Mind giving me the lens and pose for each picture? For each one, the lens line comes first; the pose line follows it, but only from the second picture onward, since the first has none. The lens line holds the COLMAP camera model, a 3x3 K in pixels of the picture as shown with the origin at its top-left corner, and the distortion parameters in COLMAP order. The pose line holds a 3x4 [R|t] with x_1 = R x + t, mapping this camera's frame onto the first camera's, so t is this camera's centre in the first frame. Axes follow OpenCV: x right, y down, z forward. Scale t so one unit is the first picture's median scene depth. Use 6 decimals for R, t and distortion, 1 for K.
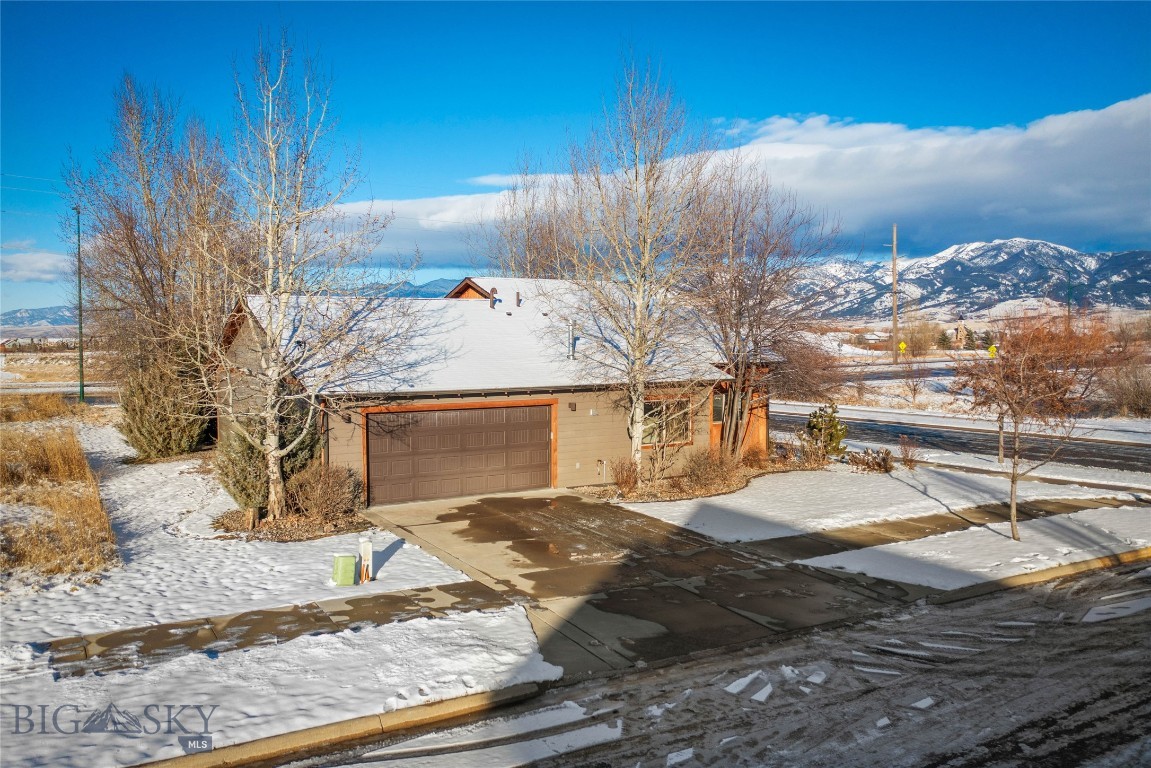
lens RADIAL K [[903.2, 0, 575.5], [0, 903.2, 384.0], [0, 0, 1]] dist [-0.017348, 0.001855]
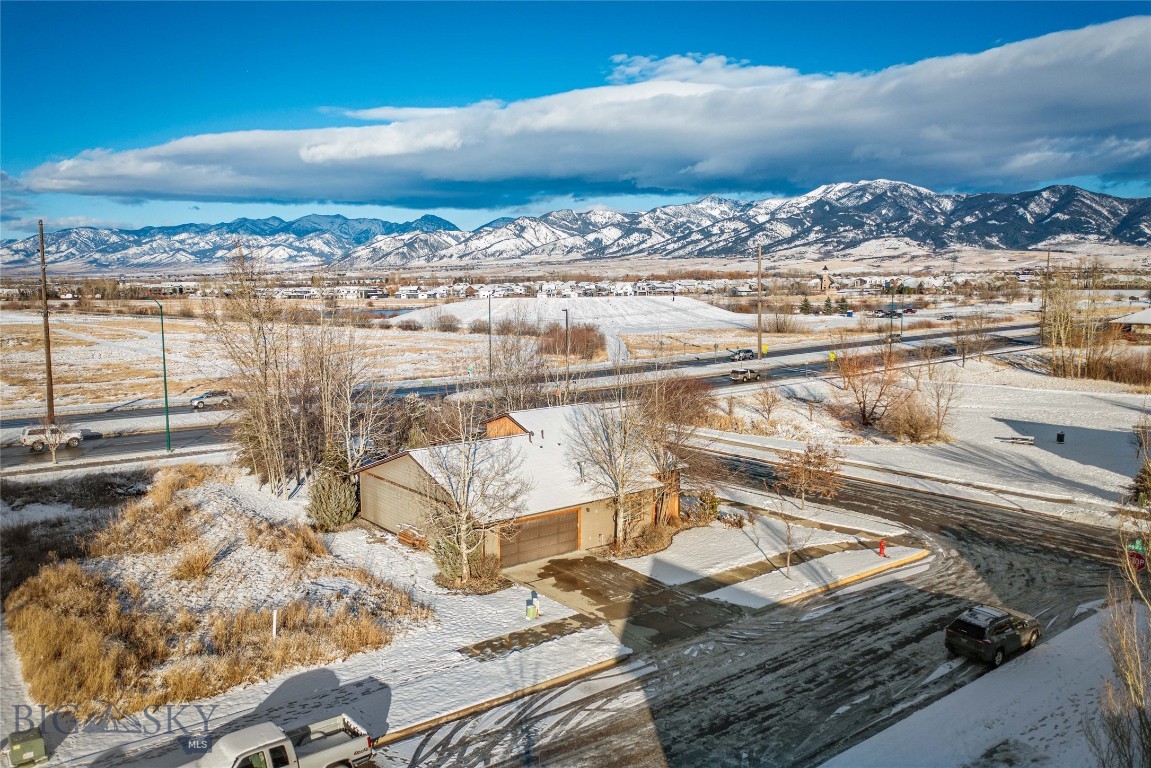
lens RADIAL K [[903.2, 0, 575.5], [0, 903.2, 384.0], [0, 0, 1]] dist [-0.017348, 0.001855]
pose [[0.991227, -0.016621, 0.131121, -0.424619], [0.007558, 0.997566, 0.069322, -0.577928], [-0.131954, -0.067723, 0.988940, -1.413461]]
